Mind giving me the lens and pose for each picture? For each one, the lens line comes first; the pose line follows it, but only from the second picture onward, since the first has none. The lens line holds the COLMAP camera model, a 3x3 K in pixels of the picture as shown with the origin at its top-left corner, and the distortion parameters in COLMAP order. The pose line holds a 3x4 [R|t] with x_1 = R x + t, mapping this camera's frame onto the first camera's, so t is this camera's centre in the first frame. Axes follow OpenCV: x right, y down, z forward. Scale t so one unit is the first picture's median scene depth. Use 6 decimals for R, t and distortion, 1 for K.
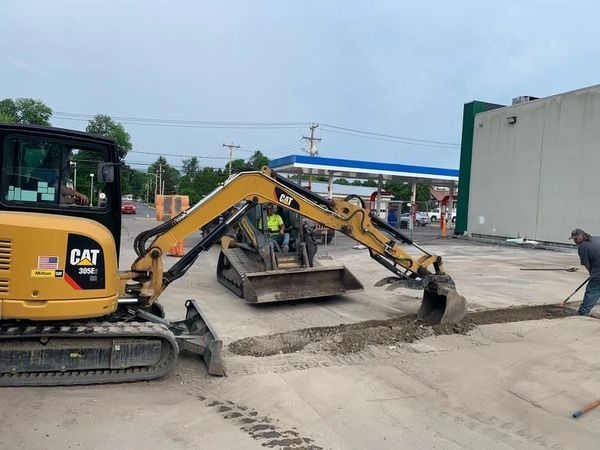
lens RADIAL K [[468.0, 0, 300.0], [0, 468.0, 225.0], [0, 0, 1]] dist [0.001232, 0.000742]
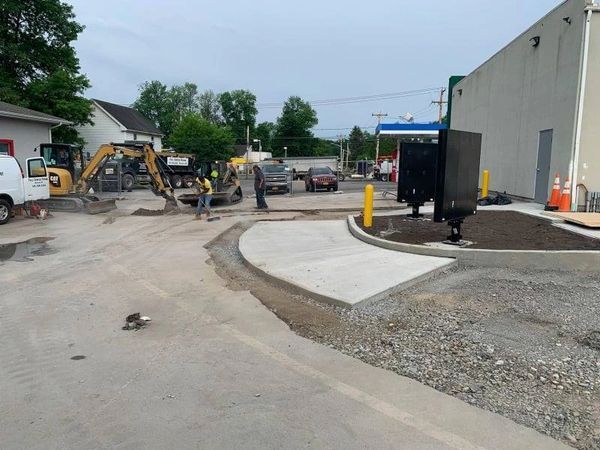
lens RADIAL K [[468.0, 0, 300.0], [0, 468.0, 225.0], [0, 0, 1]] dist [0.001232, 0.000742]
pose [[0.892049, 0.013799, -0.451729, 0.135341], [0.018972, 0.997509, 0.067936, 0.009616], [0.451541, -0.069172, 0.889565, -0.069129]]
